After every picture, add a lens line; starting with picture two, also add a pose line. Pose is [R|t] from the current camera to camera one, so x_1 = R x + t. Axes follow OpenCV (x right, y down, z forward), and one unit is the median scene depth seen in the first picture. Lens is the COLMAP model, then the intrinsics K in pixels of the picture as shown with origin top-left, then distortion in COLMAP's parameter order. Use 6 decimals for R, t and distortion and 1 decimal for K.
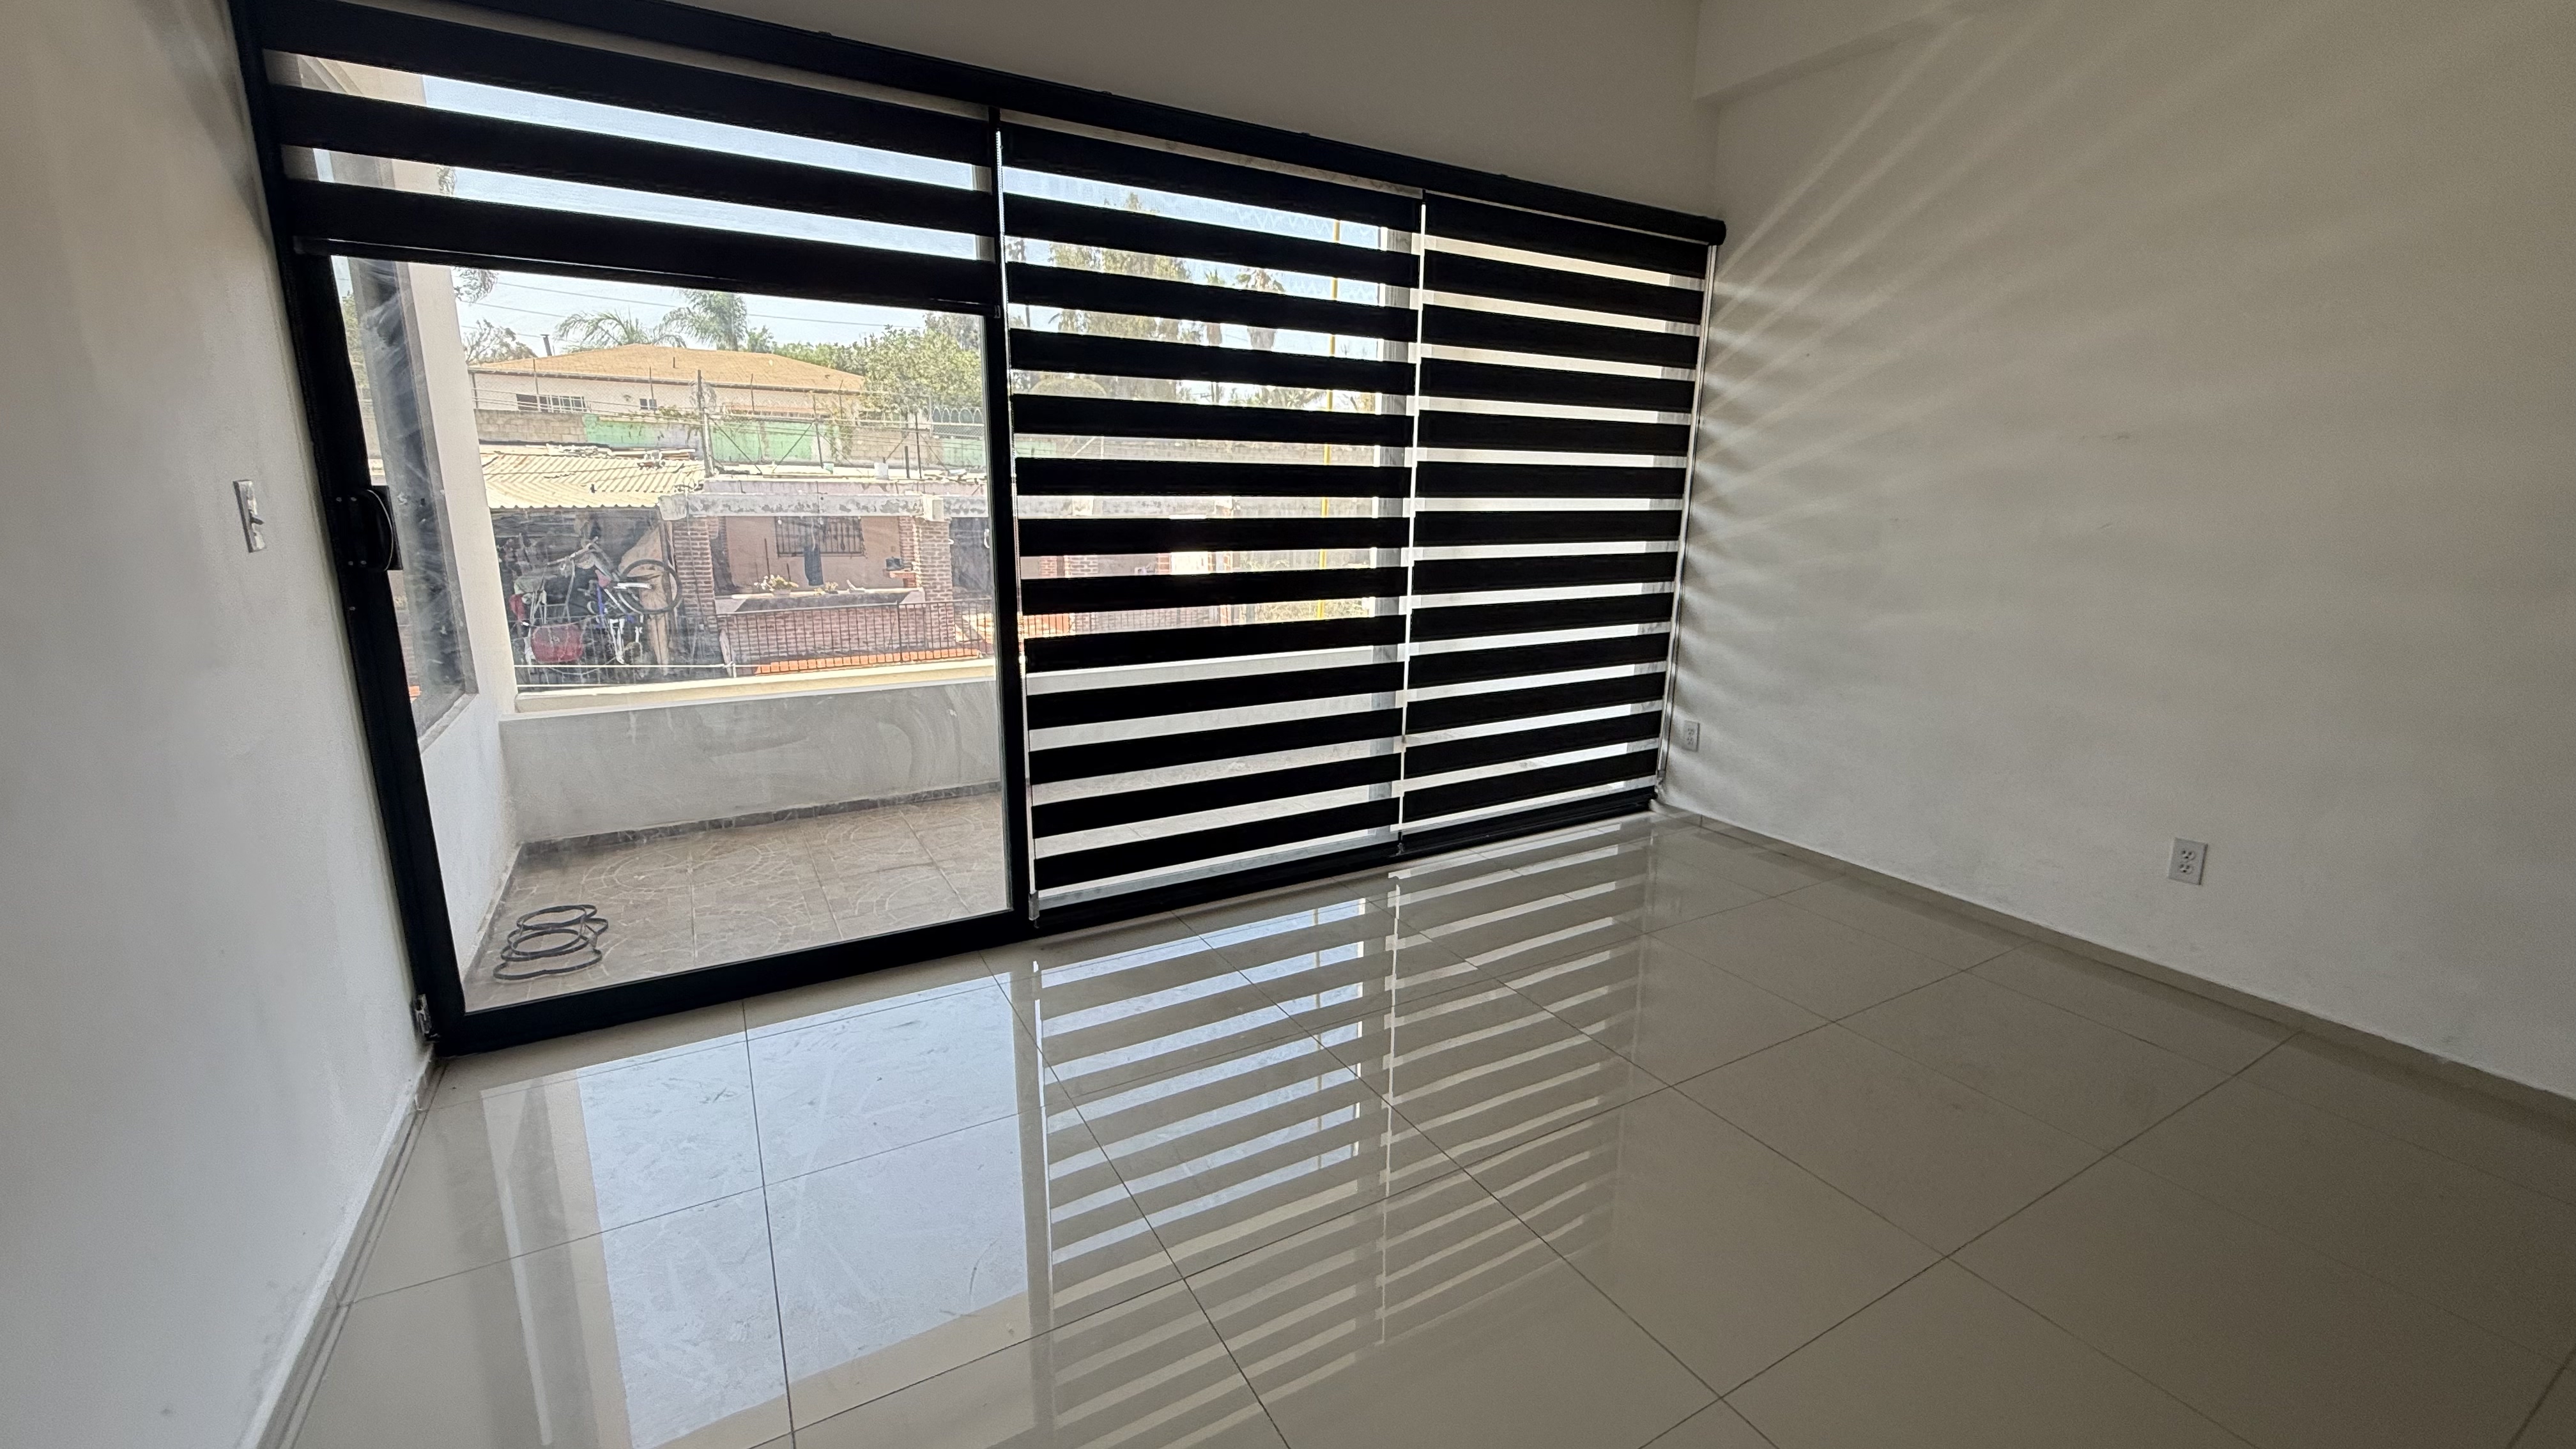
lens RADIAL K [[1033.2, 0, 1272.9], [0, 1033.2, 724.8], [0, 0, 1]] dist [0.002414, -0.001108]
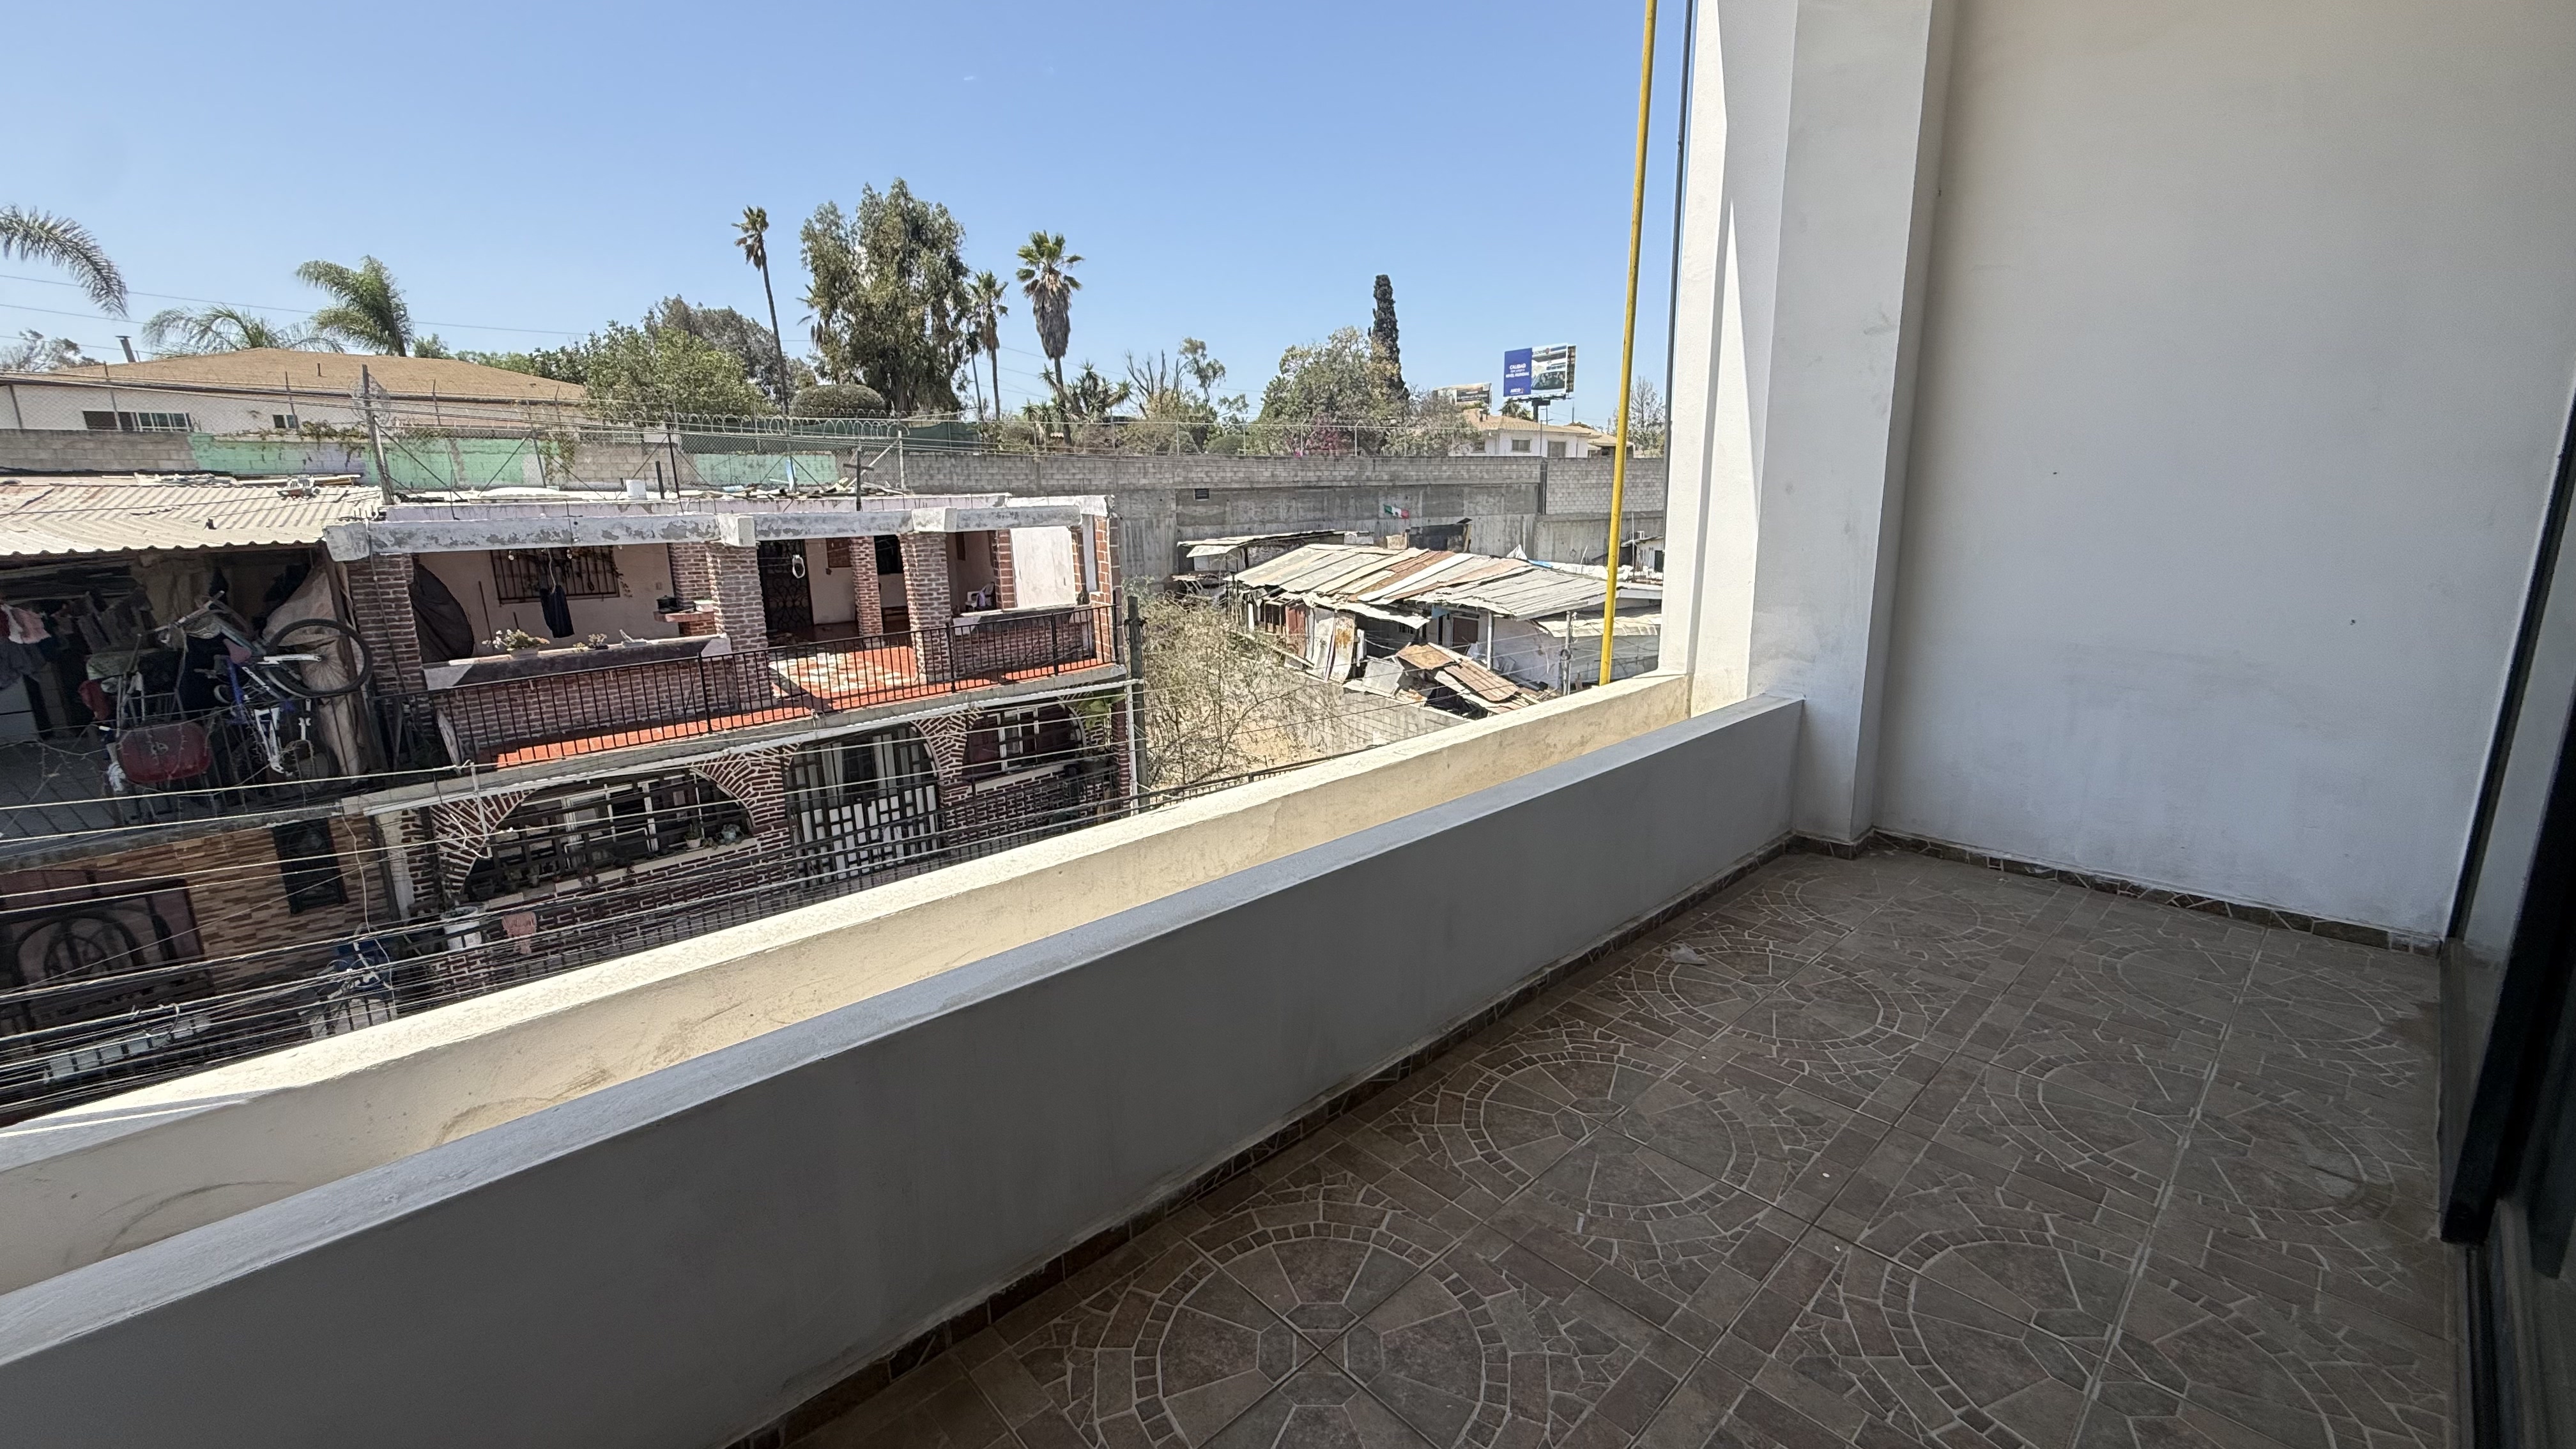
lens RADIAL K [[1033.2, 0, 1275.0], [0, 1033.2, 725.6], [0, 0, 1]] dist [0.002414, -0.001108]
pose [[0.975137, -0.081591, 0.206036, -0.107236], [0.083671, 0.996492, -0.001387, -0.029455], [-0.205200, 0.018592, 0.978544, 0.165179]]
